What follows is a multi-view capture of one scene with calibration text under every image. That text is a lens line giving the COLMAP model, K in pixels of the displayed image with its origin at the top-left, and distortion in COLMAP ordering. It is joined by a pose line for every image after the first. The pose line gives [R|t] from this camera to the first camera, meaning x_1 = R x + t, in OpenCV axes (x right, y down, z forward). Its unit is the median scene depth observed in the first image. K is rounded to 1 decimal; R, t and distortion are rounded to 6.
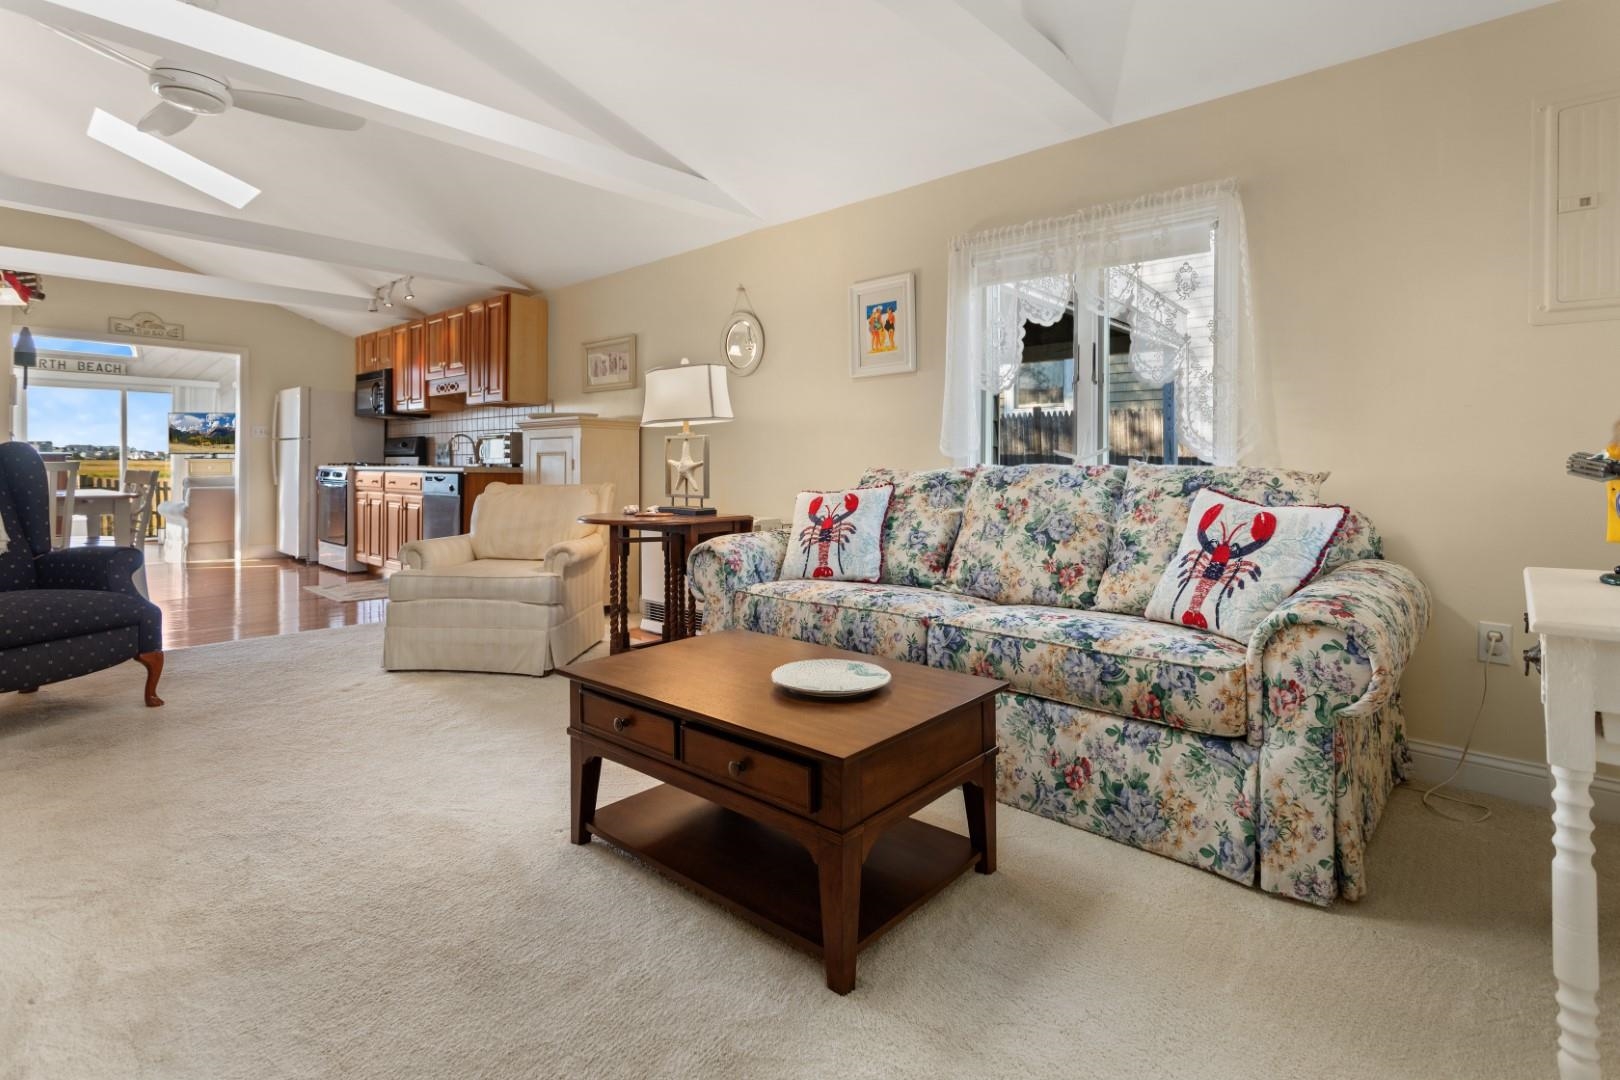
lens RADIAL K [[768.9, 0, 816.1], [0, 768.9, 469.0], [0, 0, 1]] dist [-0.001539, 0.003559]
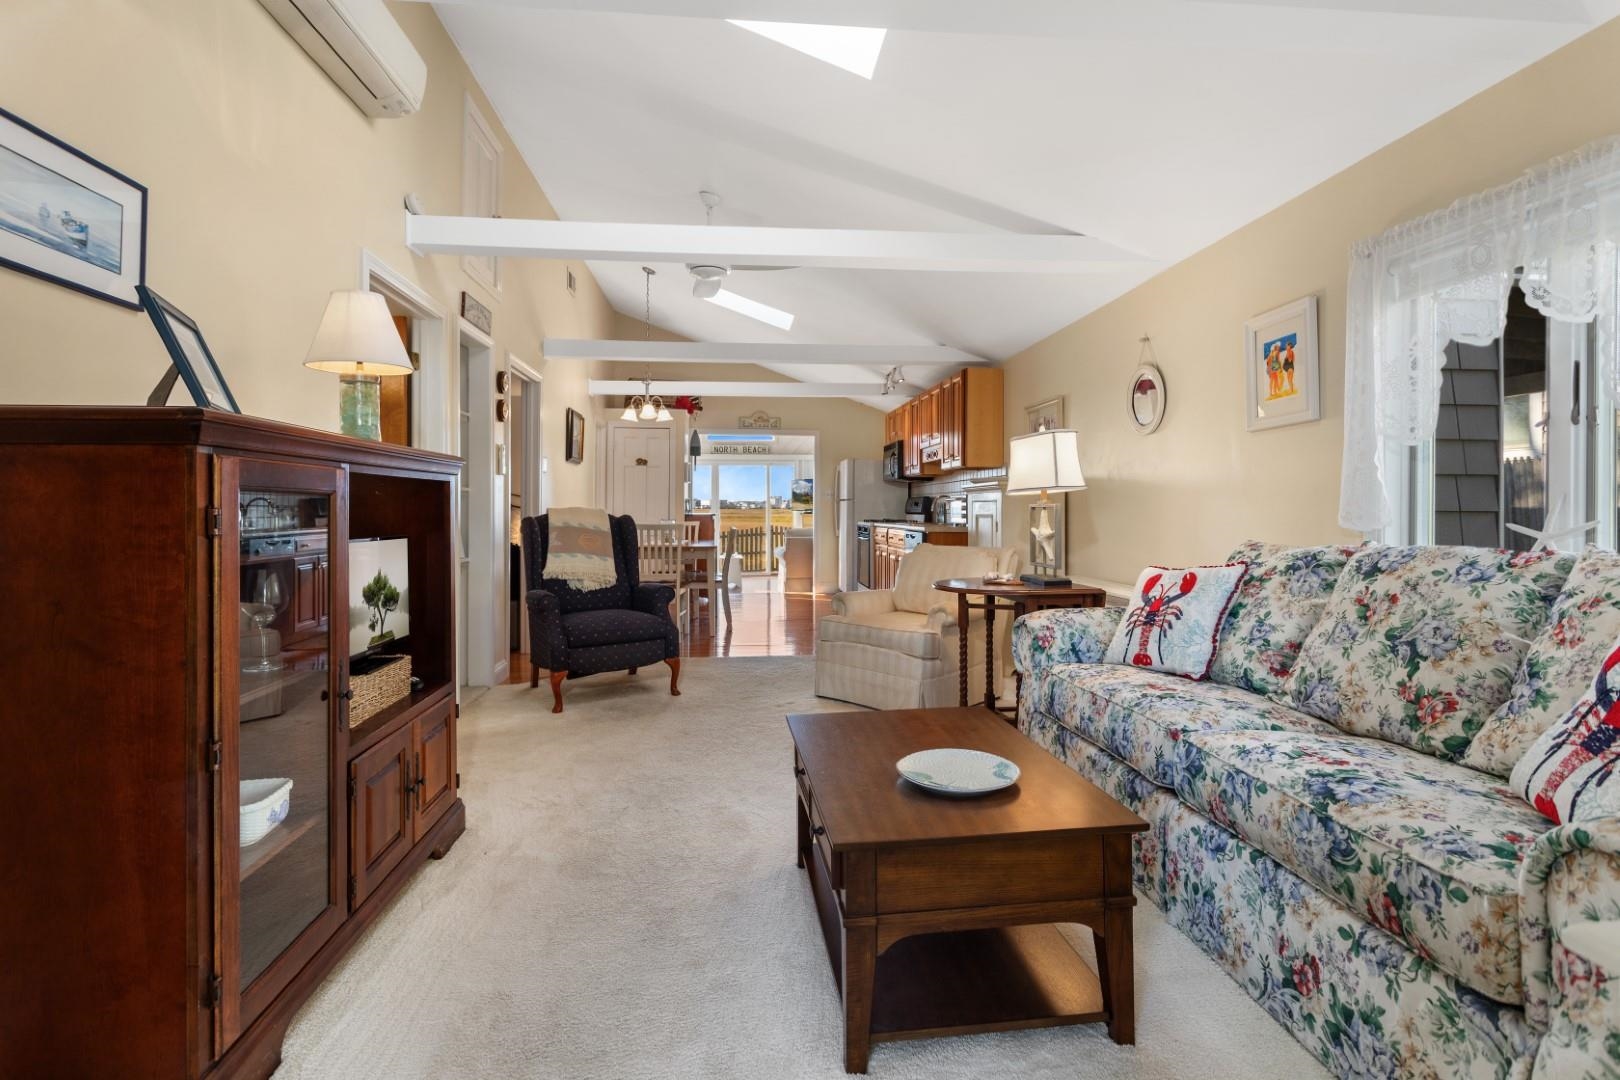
lens RADIAL K [[768.9, 0, 828.5], [0, 768.9, 510.8], [0, 0, 1]] dist [-0.001539, 0.003559]
pose [[0.752911, -0.004820, -0.658105, 0.315807], [0.000803, 0.999979, -0.006406, -0.032724], [0.658122, 0.004294, 0.752899, 0.084552]]
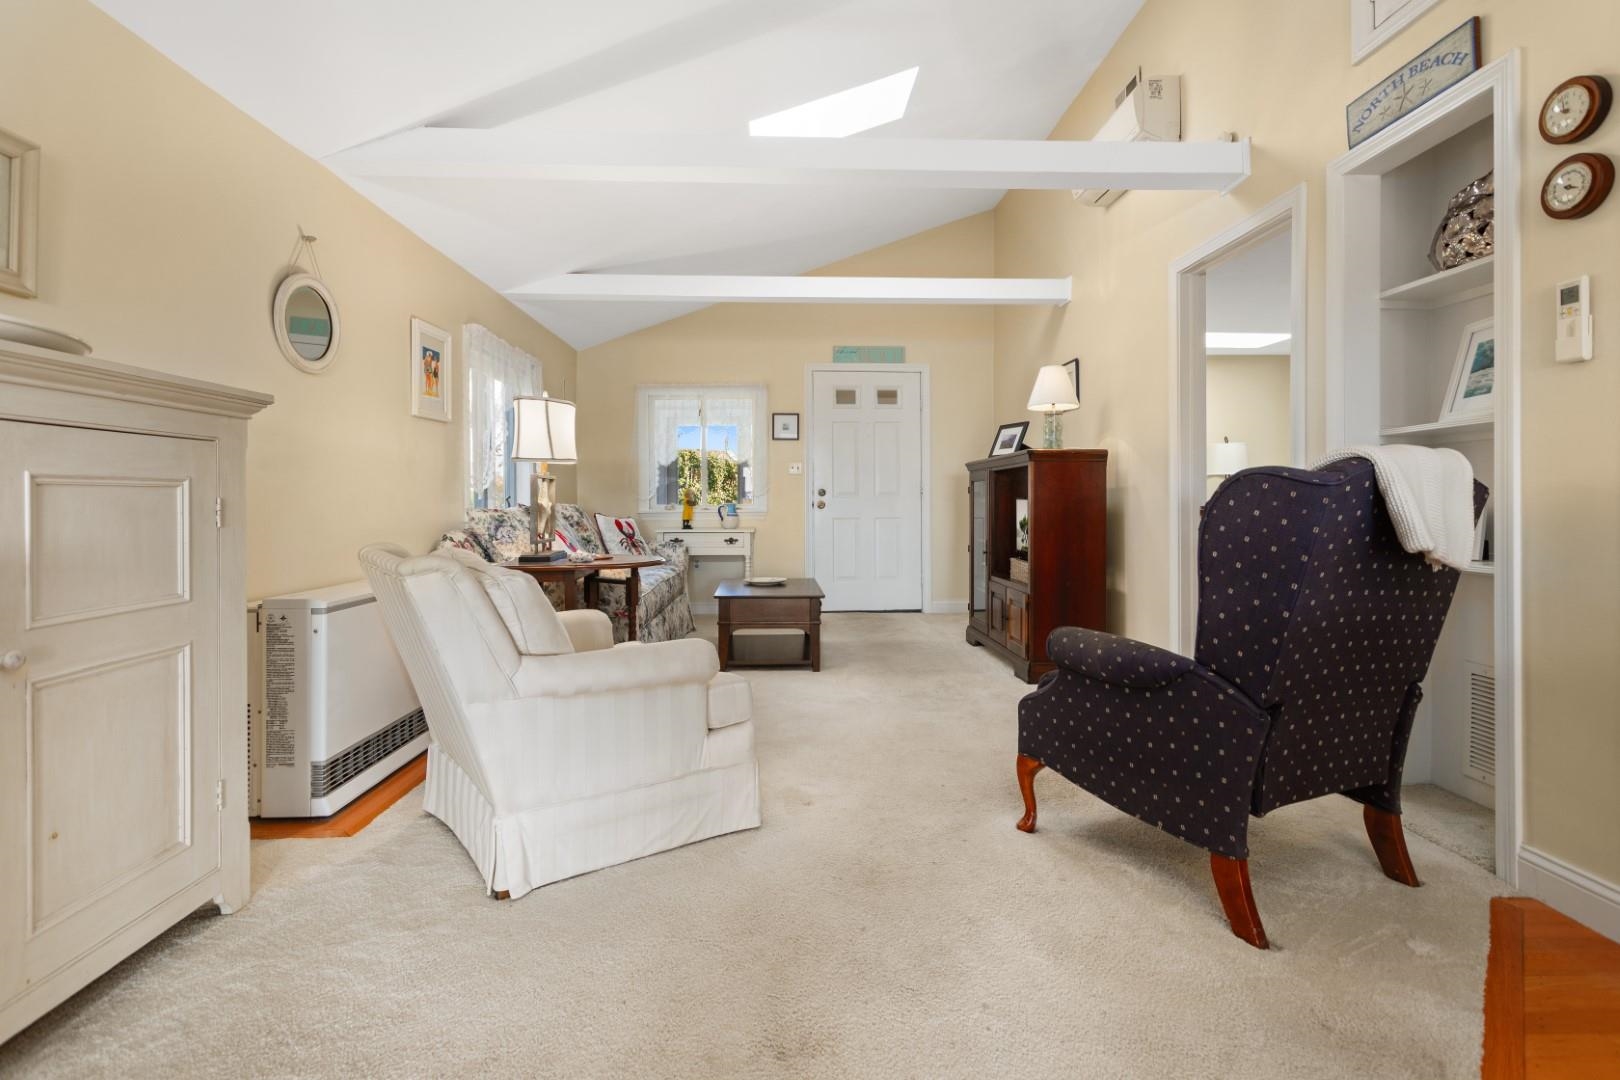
lens RADIAL K [[768.9, 0, 814.2], [0, 768.9, 505.7], [0, 0, 1]] dist [-0.001539, 0.003559]
pose [[-0.694159, -0.005452, 0.719801, -1.223660], [0.005675, 0.999899, 0.013046, -0.019656], [-0.719799, 0.013141, -0.694058, 1.630351]]
